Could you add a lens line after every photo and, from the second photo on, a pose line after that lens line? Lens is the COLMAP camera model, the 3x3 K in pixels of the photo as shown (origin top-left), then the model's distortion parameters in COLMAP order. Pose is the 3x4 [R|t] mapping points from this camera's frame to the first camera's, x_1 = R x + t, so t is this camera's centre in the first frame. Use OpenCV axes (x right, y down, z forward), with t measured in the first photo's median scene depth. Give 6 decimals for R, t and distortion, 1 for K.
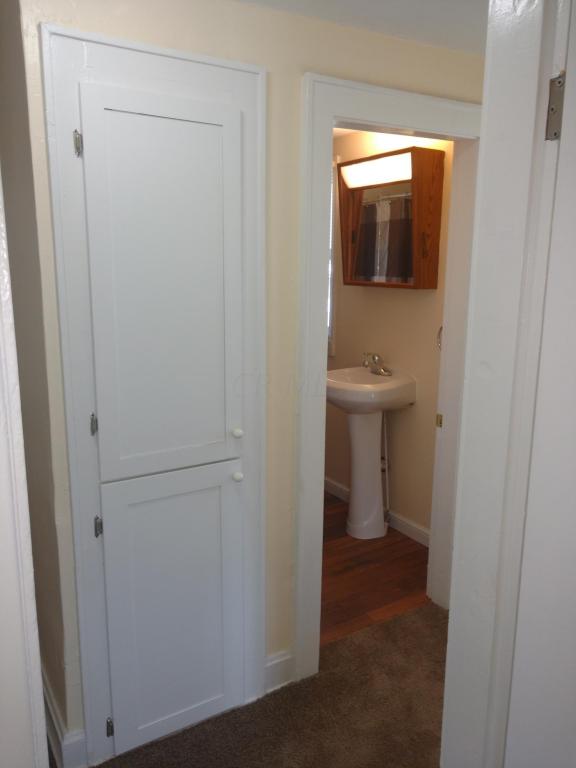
lens RADIAL K [[611.6, 0, 288.0], [0, 611.6, 384.0], [0, 0, 1]] dist [0.009453, 0.001155]
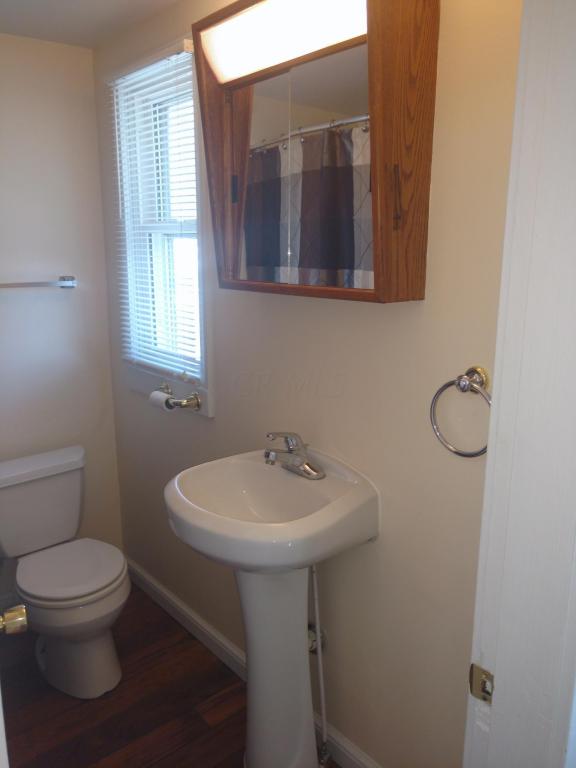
lens RADIAL K [[611.6, 0, 288.0], [0, 611.6, 384.0], [0, 0, 1]] dist [0.009453, 0.001155]
pose [[0.988260, -0.040494, 0.147320, 0.071367], [0.036994, 0.998966, 0.026422, -0.099417], [-0.148237, -0.020662, 0.988736, 0.521327]]
